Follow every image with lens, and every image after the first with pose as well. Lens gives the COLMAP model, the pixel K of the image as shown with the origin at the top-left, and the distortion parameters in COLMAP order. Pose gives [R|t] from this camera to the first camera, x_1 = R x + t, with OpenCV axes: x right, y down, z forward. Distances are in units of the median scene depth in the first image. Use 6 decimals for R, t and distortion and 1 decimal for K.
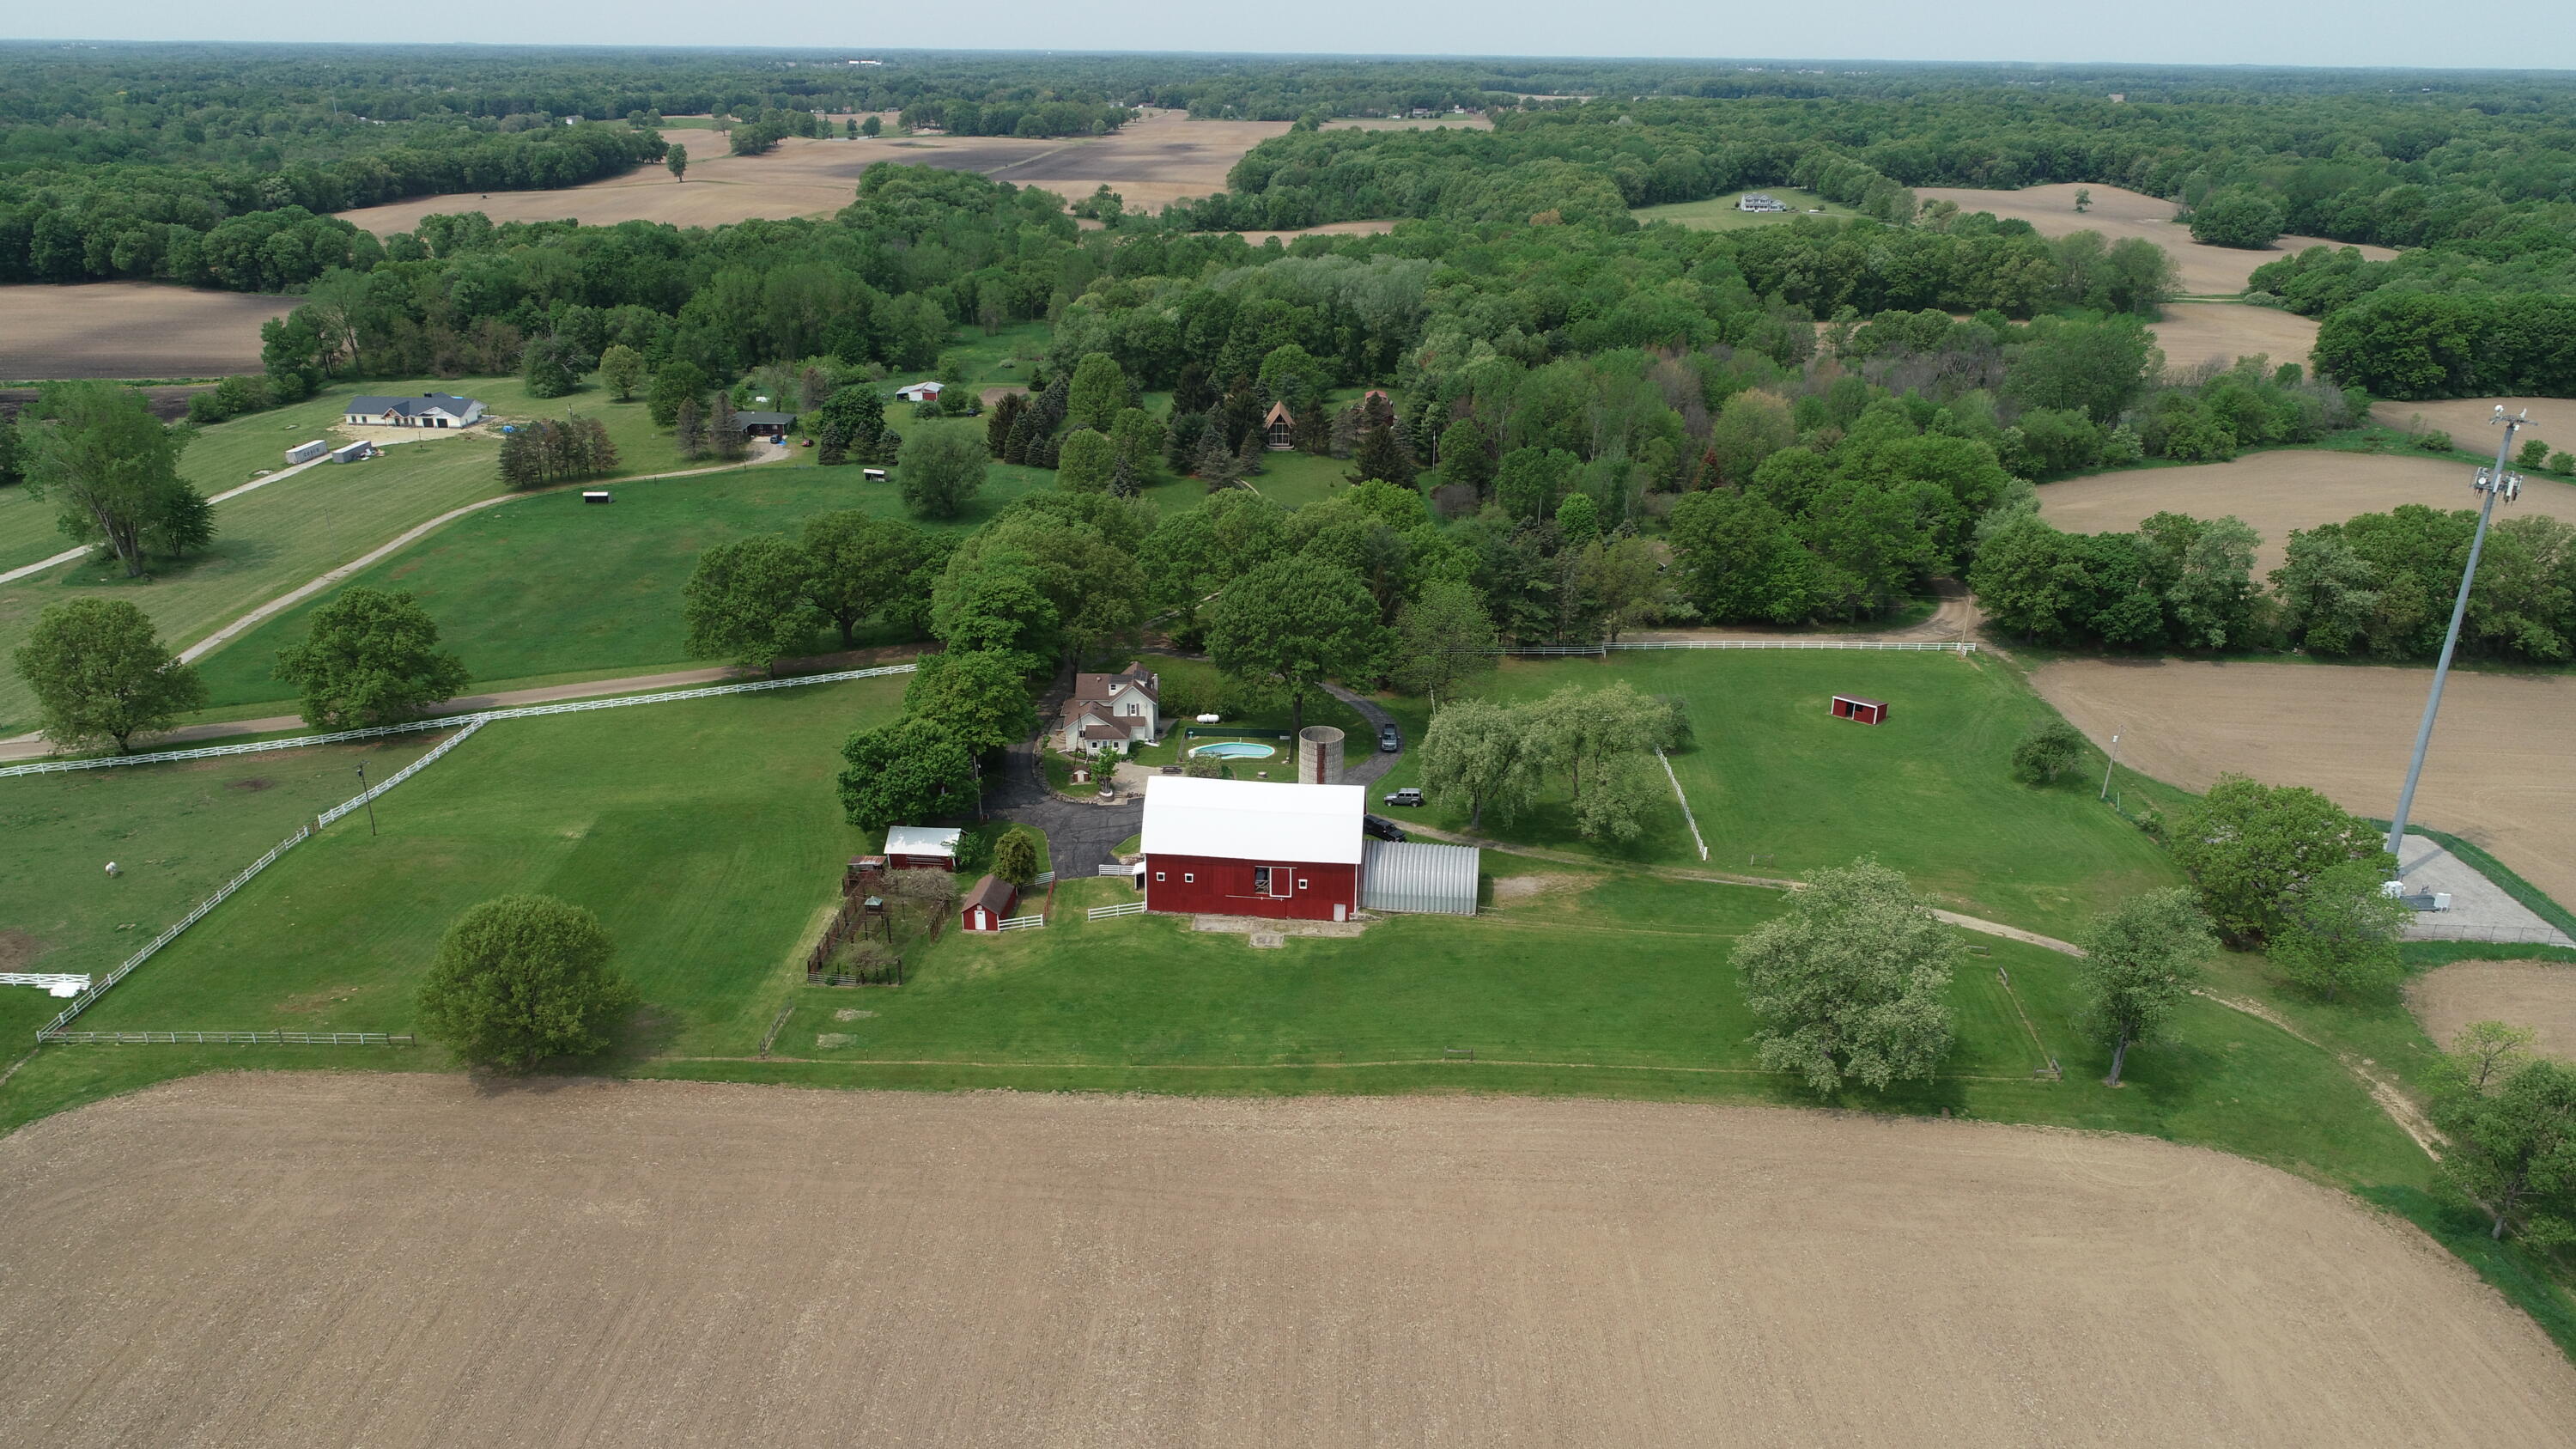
lens RADIAL K [[1728.5, 0, 1287.4], [0, 1728.5, 736.3], [0, 0, 1]] dist [0.001948, 0.000717]
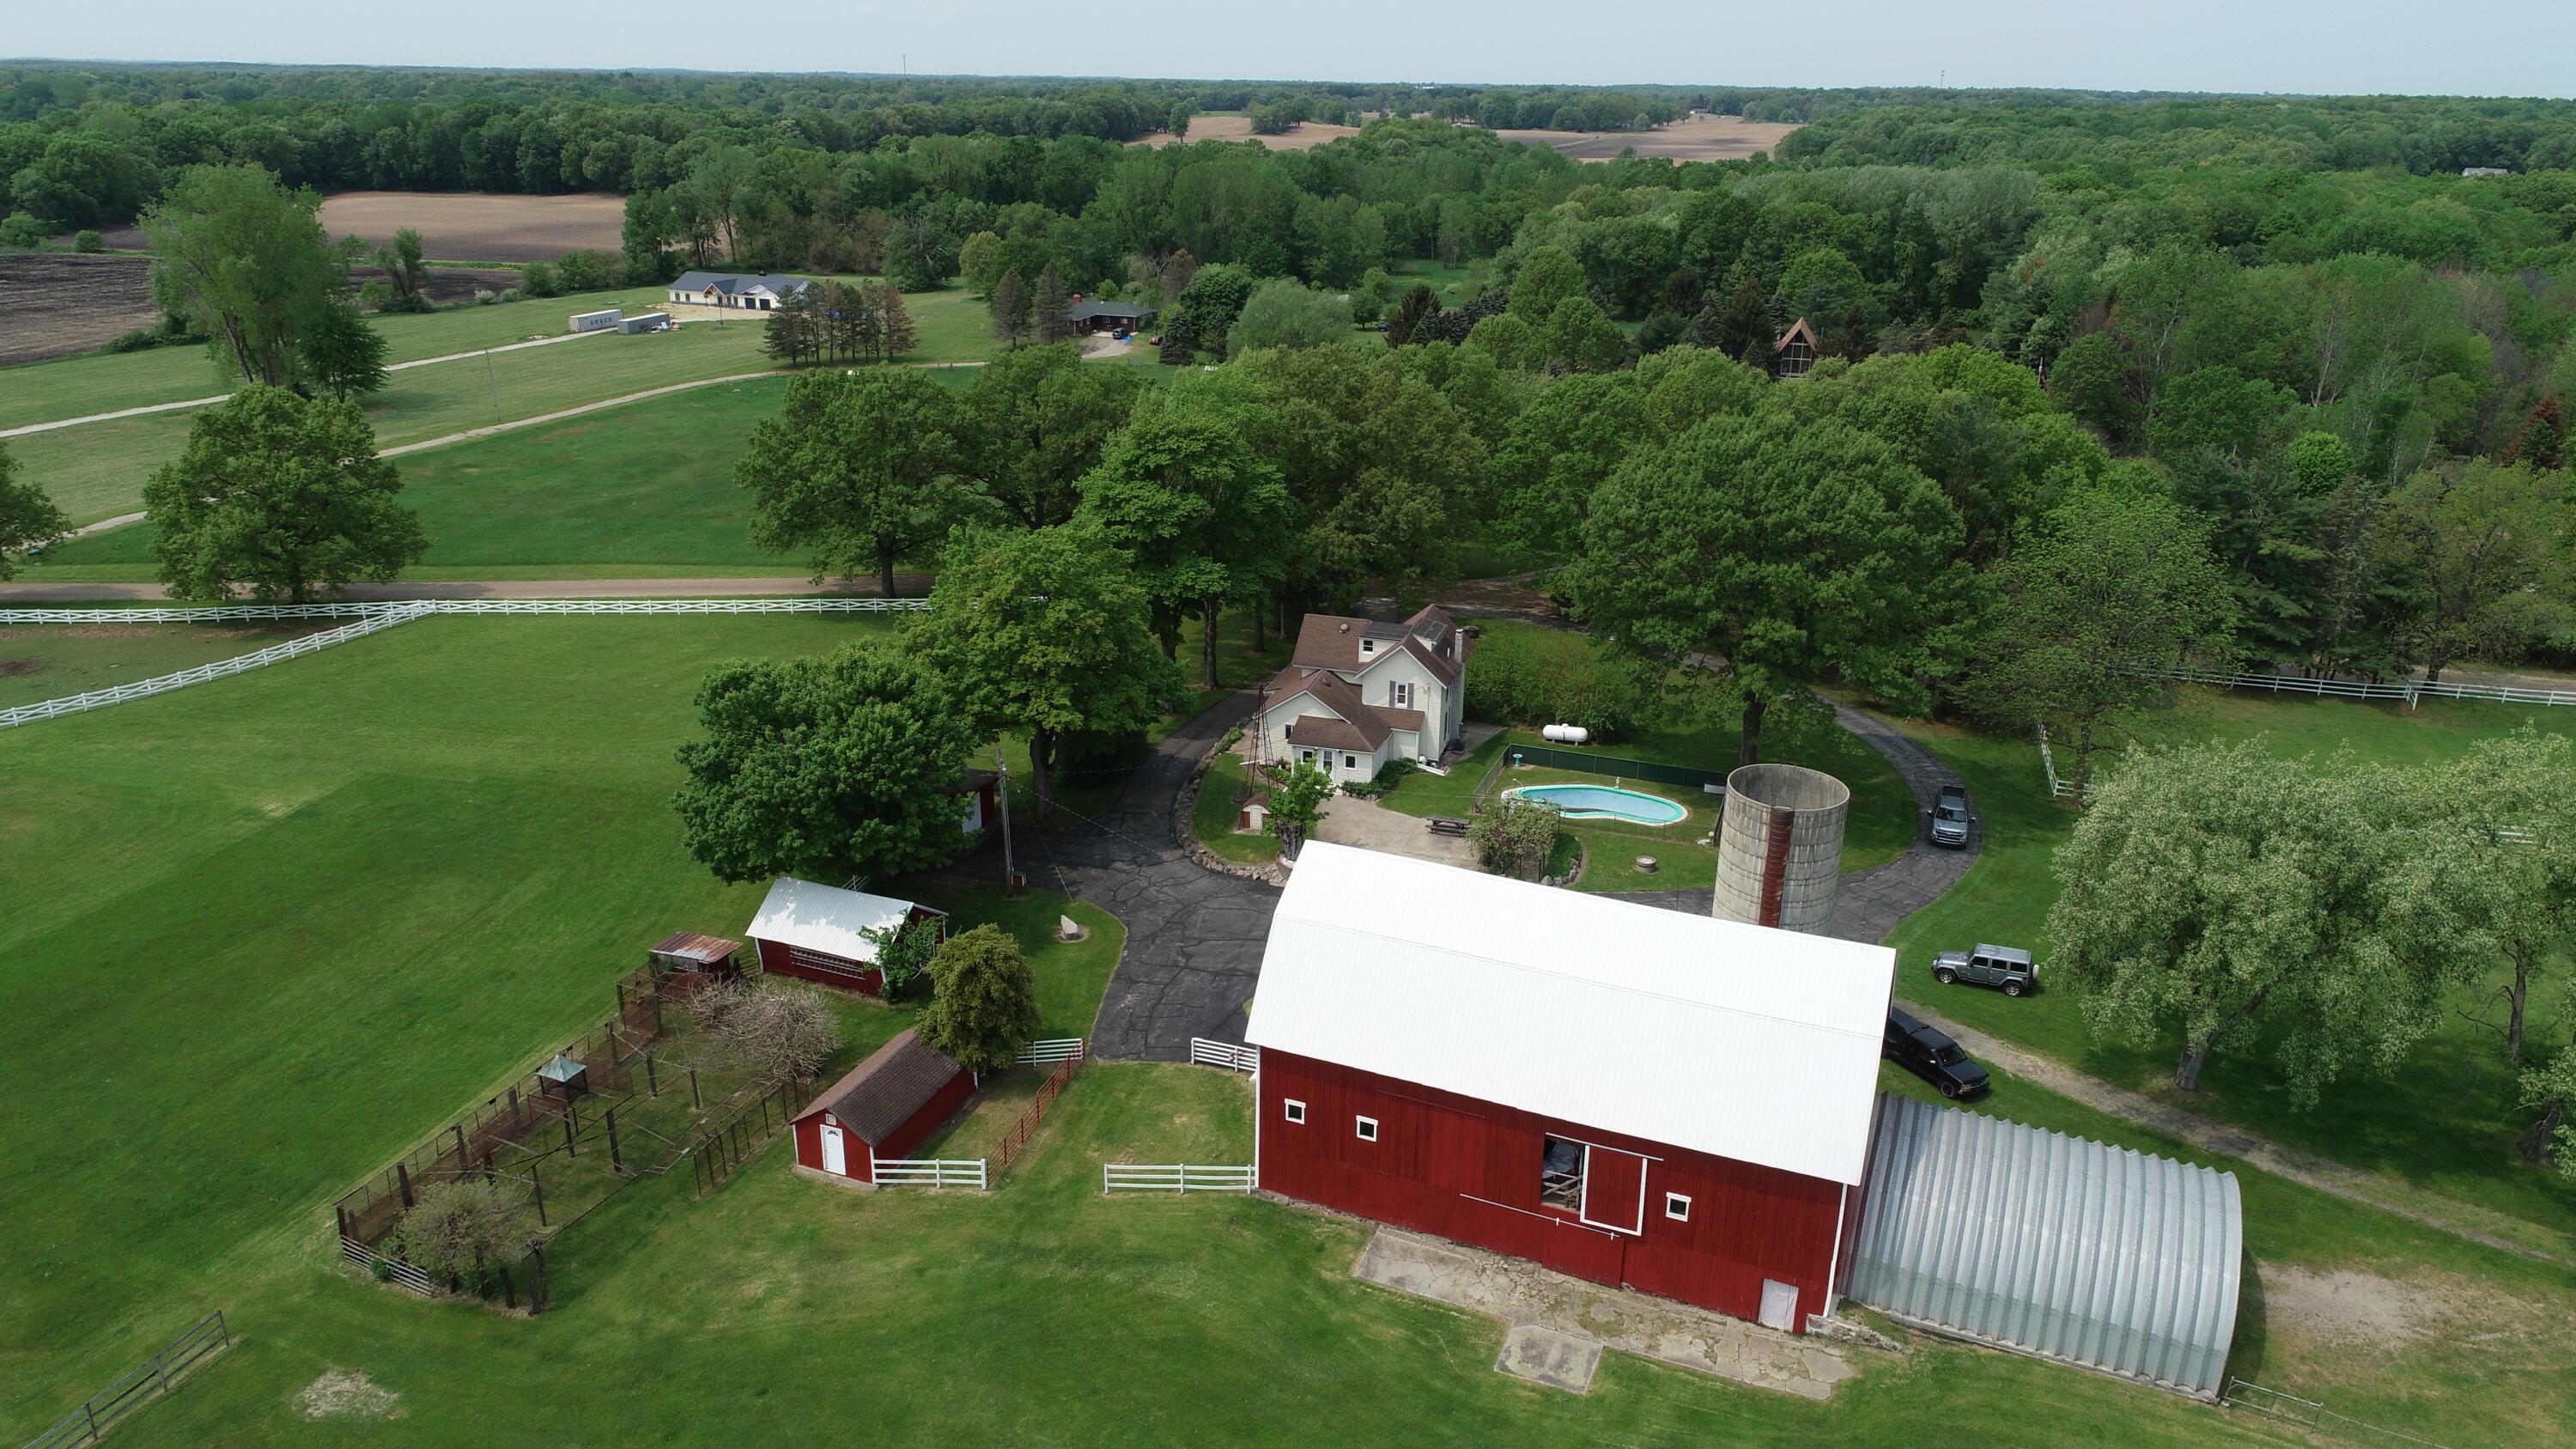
lens RADIAL K [[1728.5, 0, 1288.5], [0, 1728.5, 738.9], [0, 0, 1]] dist [0.001948, 0.000717]
pose [[0.954987, 0.110339, -0.275364, 0.014535], [-0.115485, 0.993306, -0.002490, 0.001689], [0.273246, 0.034178, 0.961337, 0.478062]]
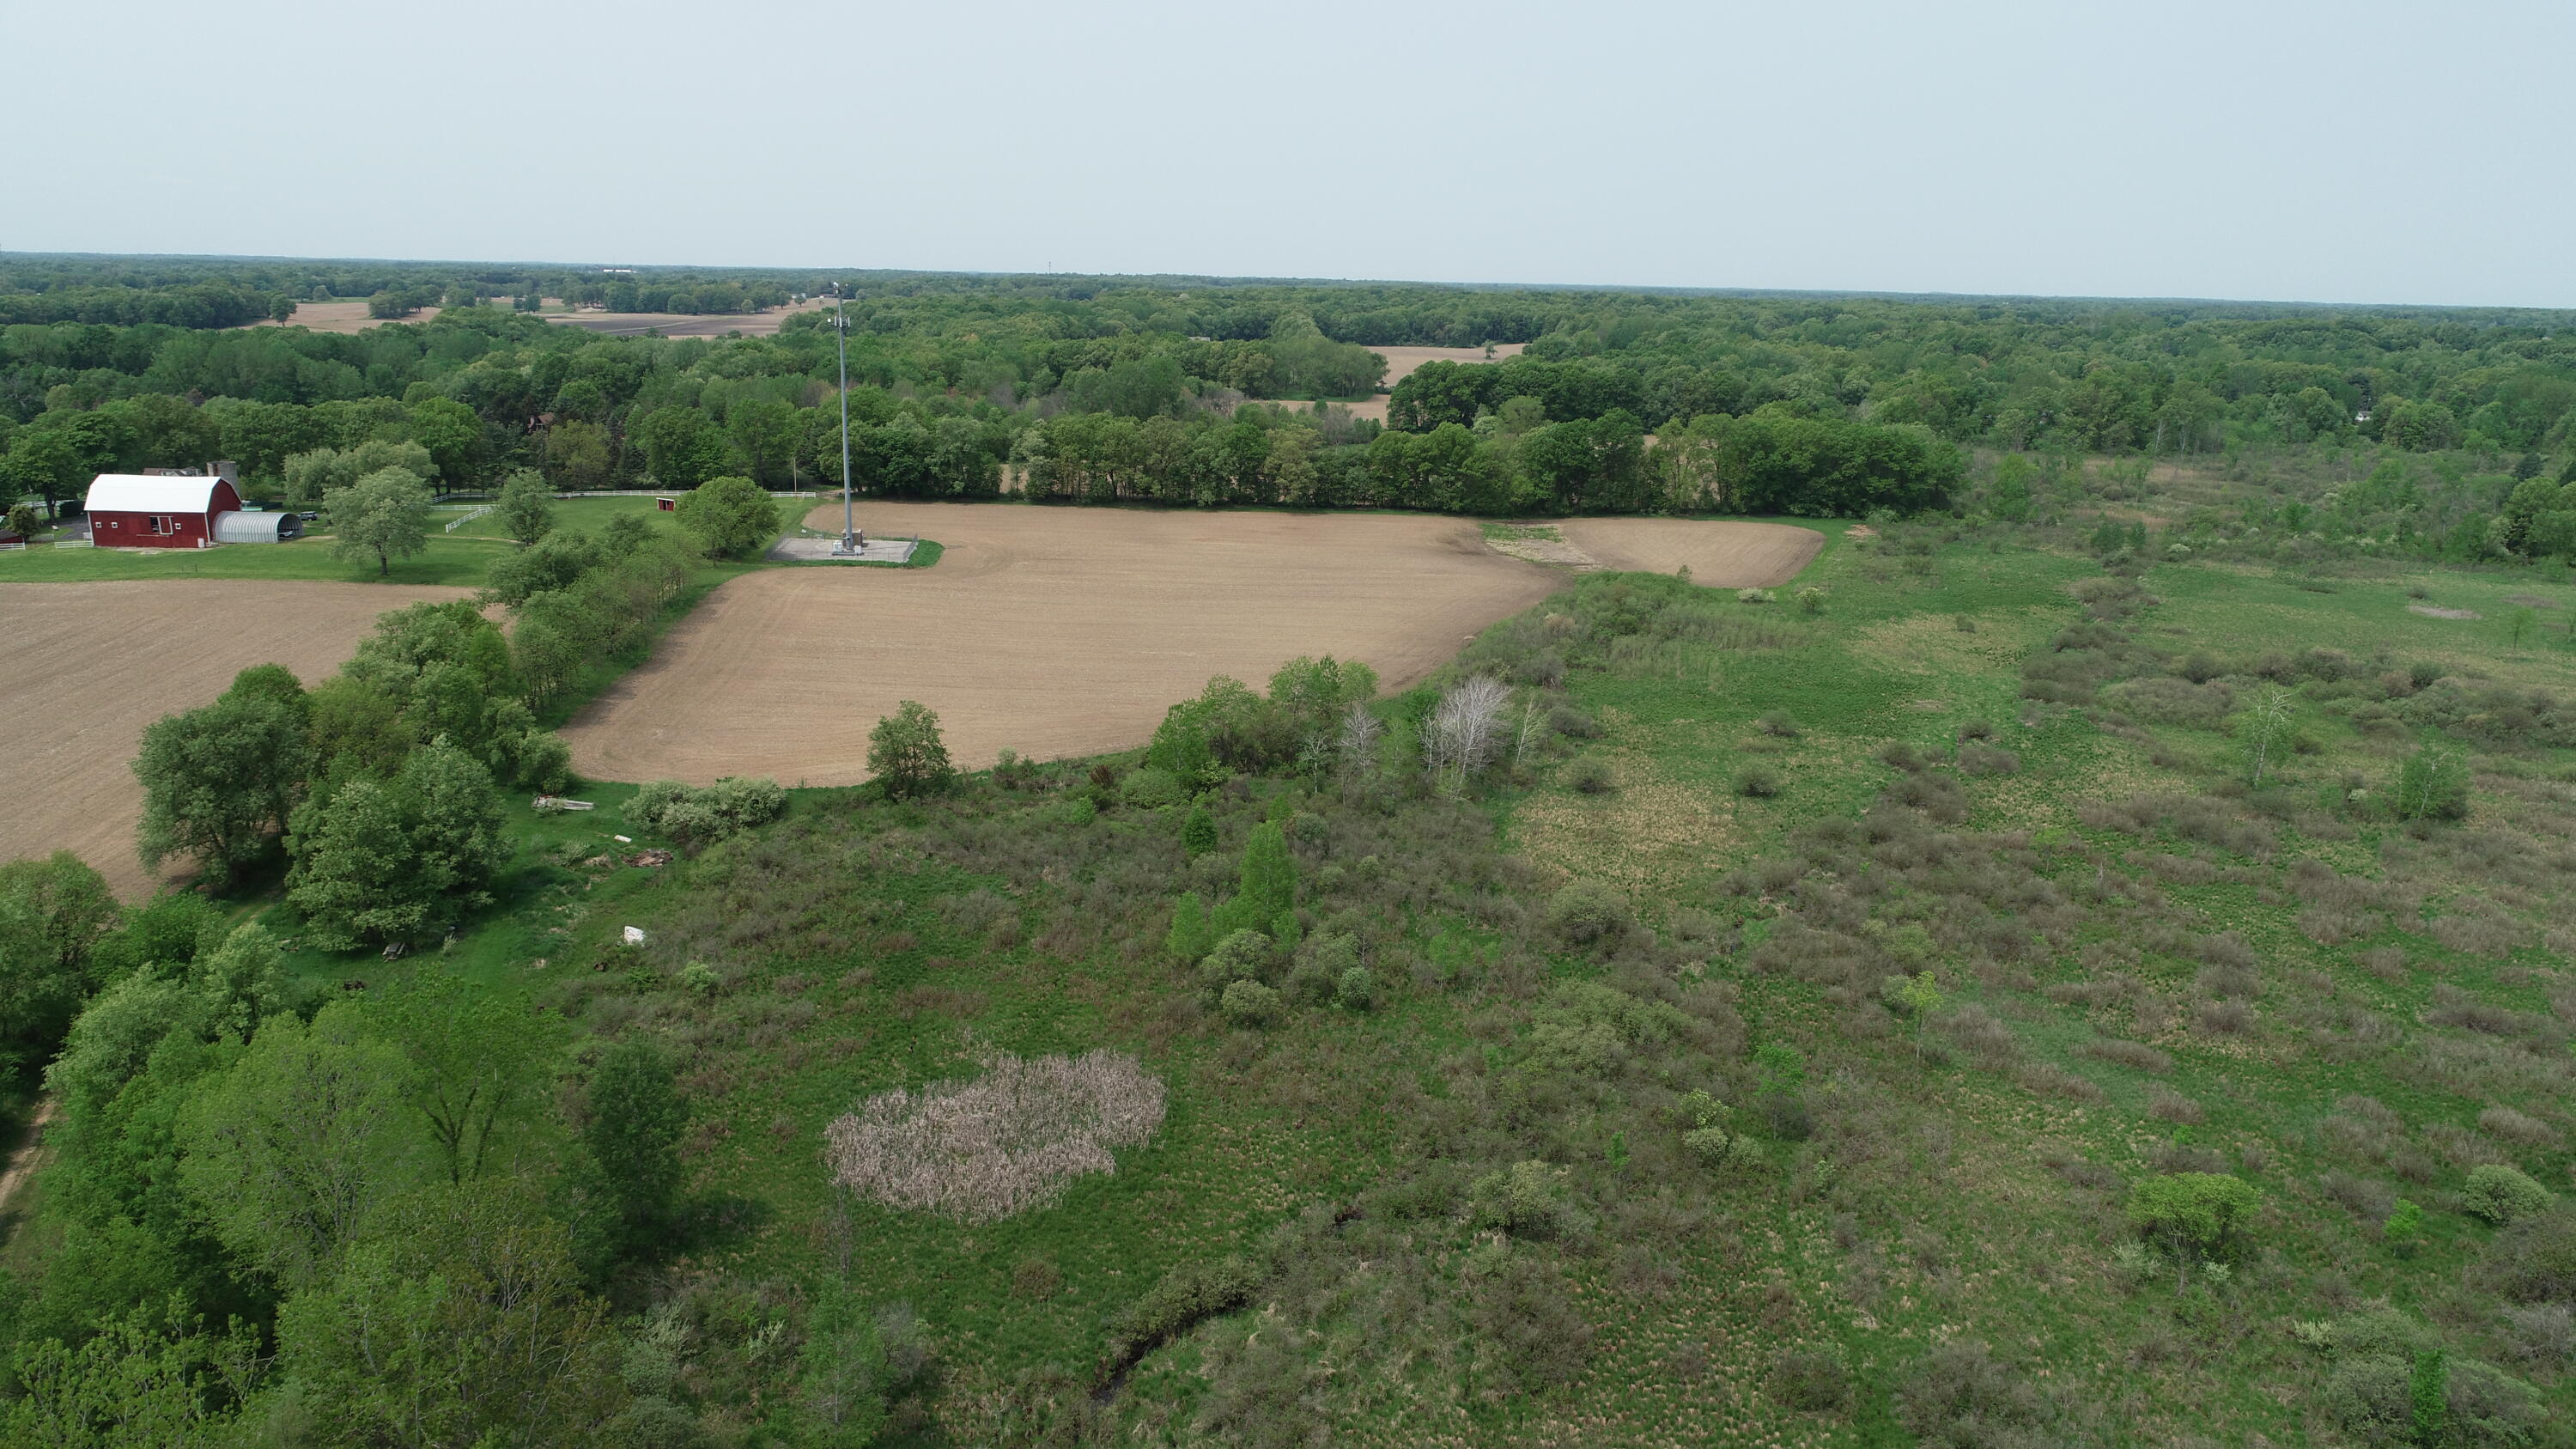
lens RADIAL K [[1728.5, 0, 1284.6], [0, 1728.5, 737.4], [0, 0, 1]] dist [0.001948, 0.000717]
pose [[0.993572, -0.019071, 0.111583, 0.725130], [0.031899, 0.992930, -0.114336, 0.416295], [-0.108613, 0.117160, 0.987156, -0.690683]]
